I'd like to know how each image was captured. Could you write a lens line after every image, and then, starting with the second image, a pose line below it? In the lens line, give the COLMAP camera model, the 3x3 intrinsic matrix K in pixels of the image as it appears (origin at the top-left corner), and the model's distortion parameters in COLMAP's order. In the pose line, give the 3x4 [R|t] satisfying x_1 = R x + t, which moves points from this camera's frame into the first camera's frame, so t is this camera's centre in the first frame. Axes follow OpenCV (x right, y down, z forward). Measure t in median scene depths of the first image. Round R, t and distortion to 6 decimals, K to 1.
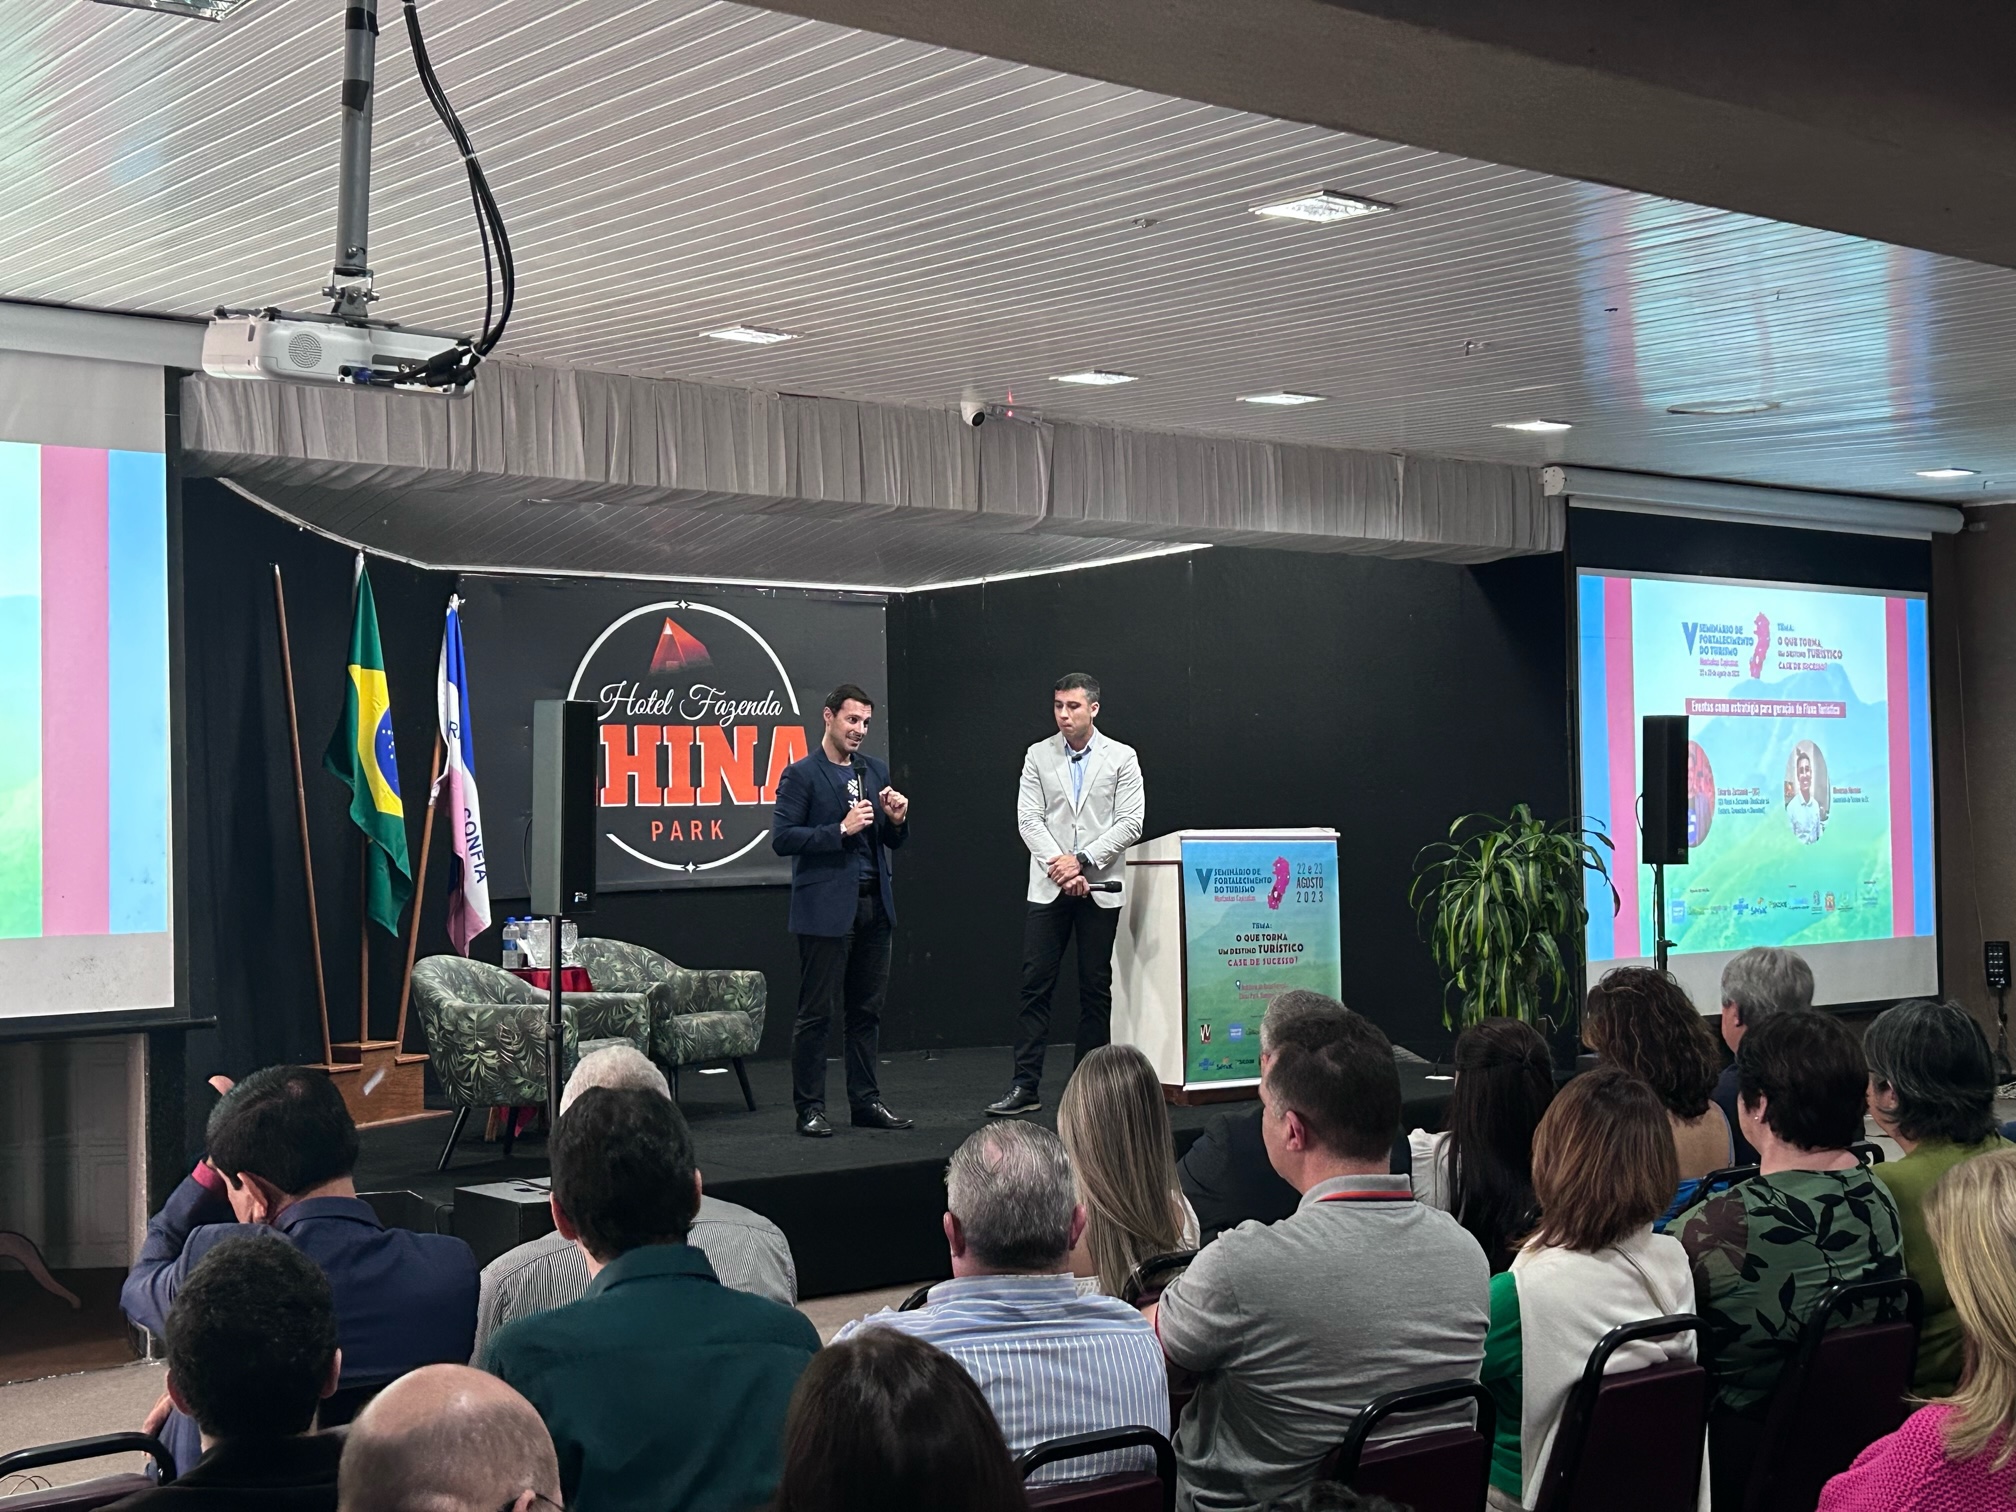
lens RADIAL K [[2503.6, 0, 1008.0], [0, 2503.6, 756.0], [0, 0, 1]] dist [-0.015841, -0.004338]
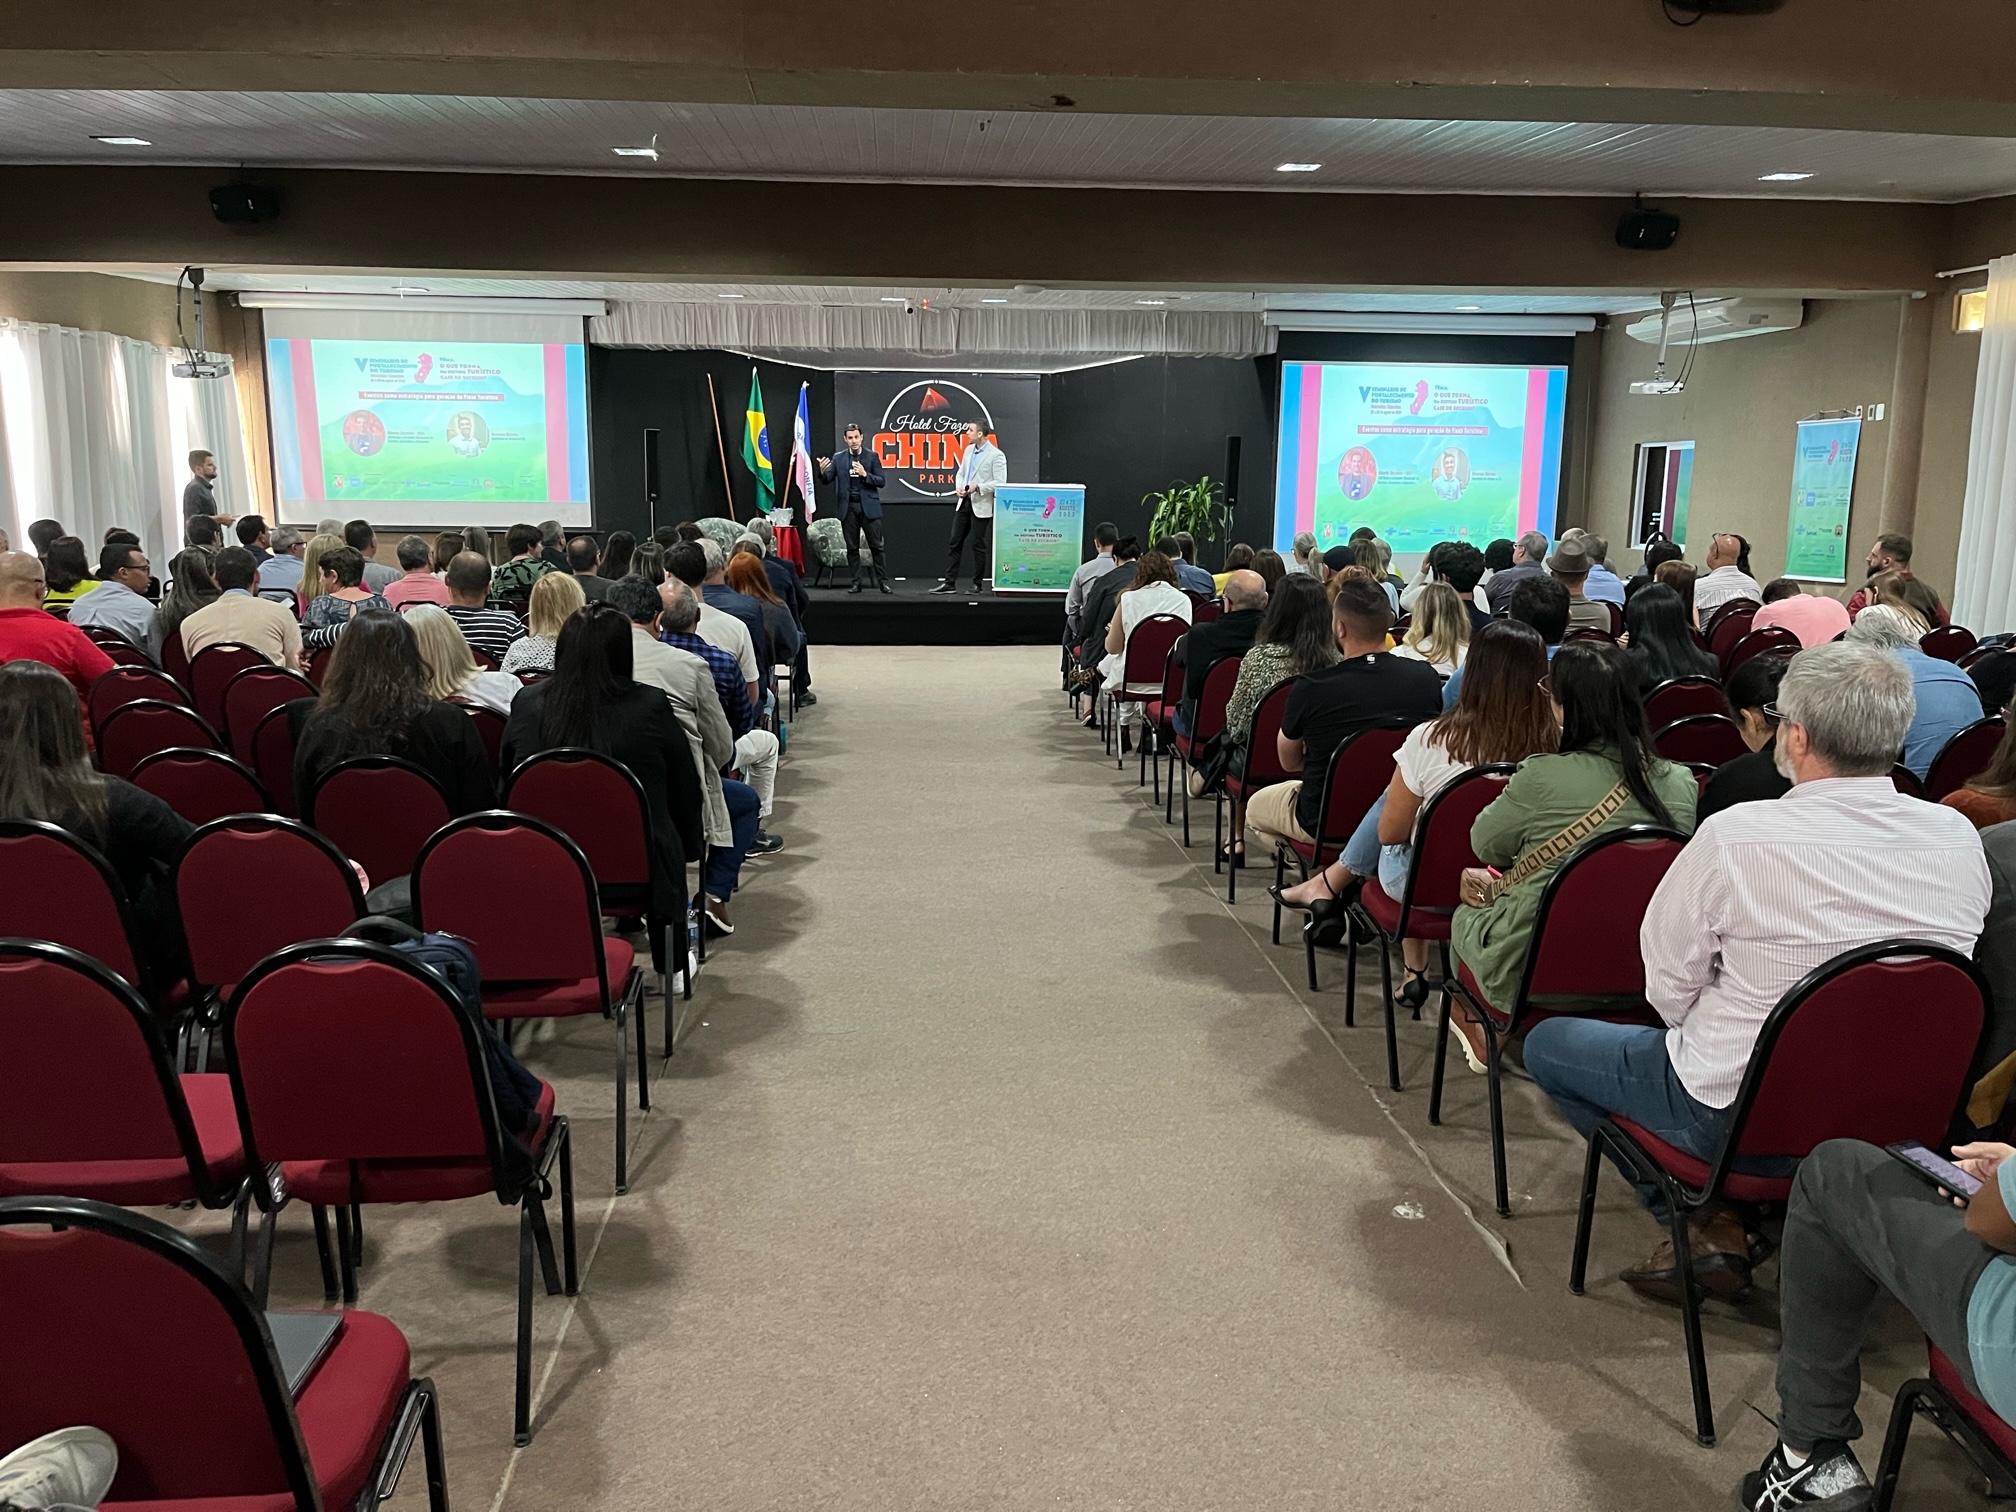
lens RADIAL K [[1548.3, 0, 1008.0], [0, 1548.3, 756.0], [0, 0, 1]] dist [-0.006010, -0.005709]
pose [[0.834860, 0.122531, -0.536651, 0.771469], [-0.011981, 0.978724, 0.204829, -0.014853], [0.550331, -0.164574, 0.818566, -0.222687]]
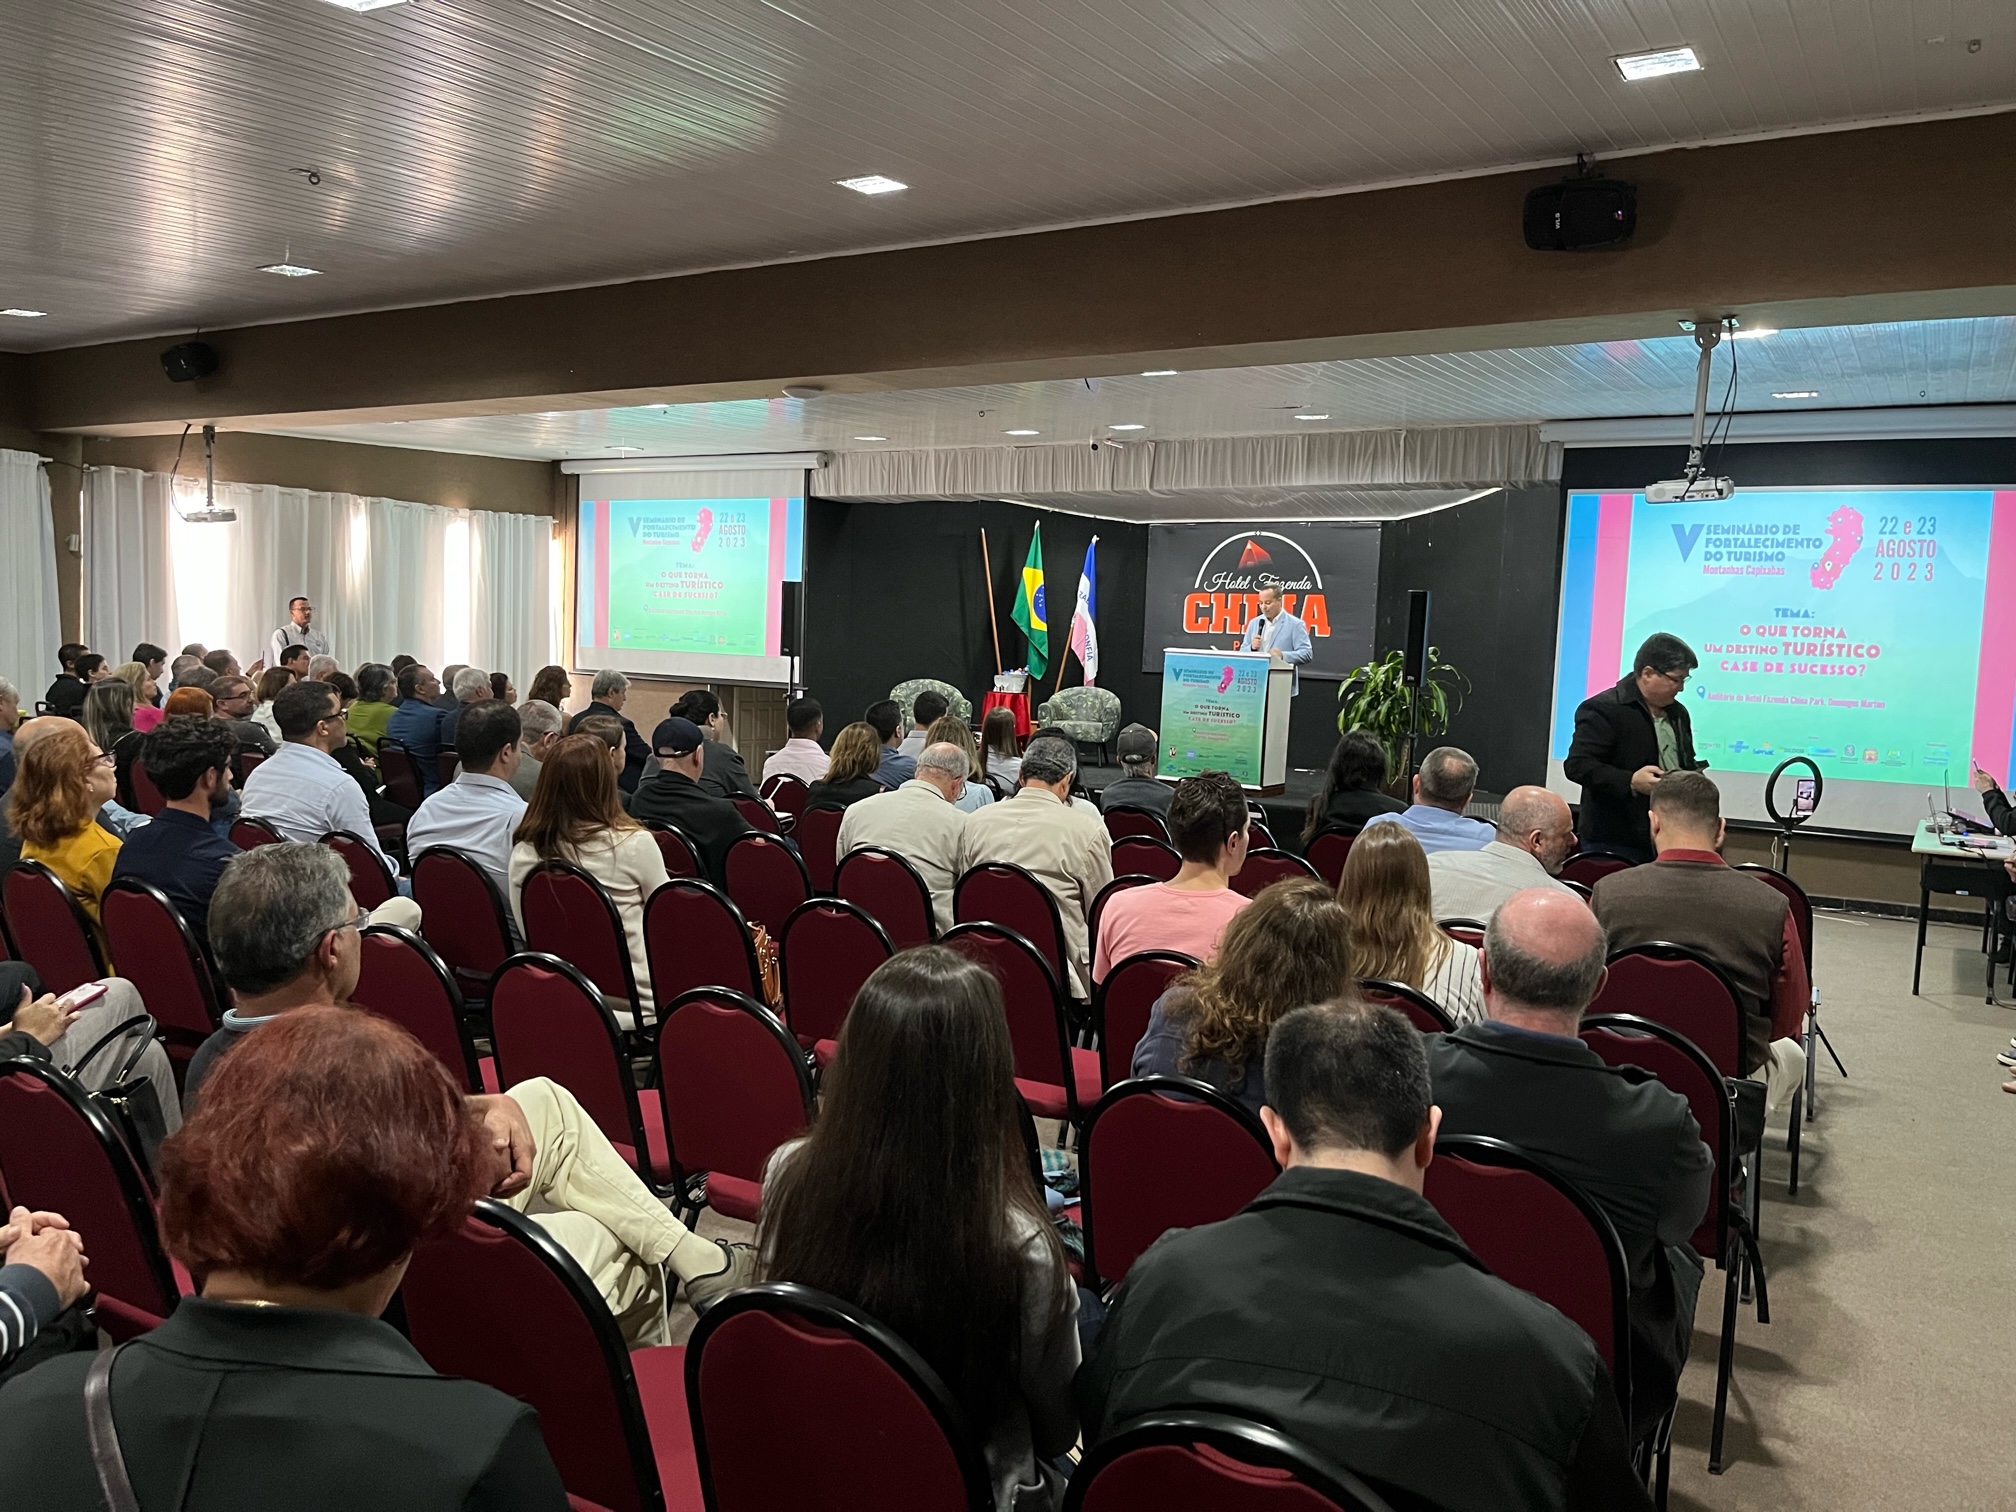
lens RADIAL K [[1548.3, 0, 1008.0], [0, 1548.3, 756.0], [0, 0, 1]] dist [-0.006010, -0.005709]
pose [[0.377305, 0.101552, -0.920504, 0.965851], [-0.017438, 0.994572, 0.102576, -0.007030], [0.925925, -0.022651, 0.377028, 0.356830]]
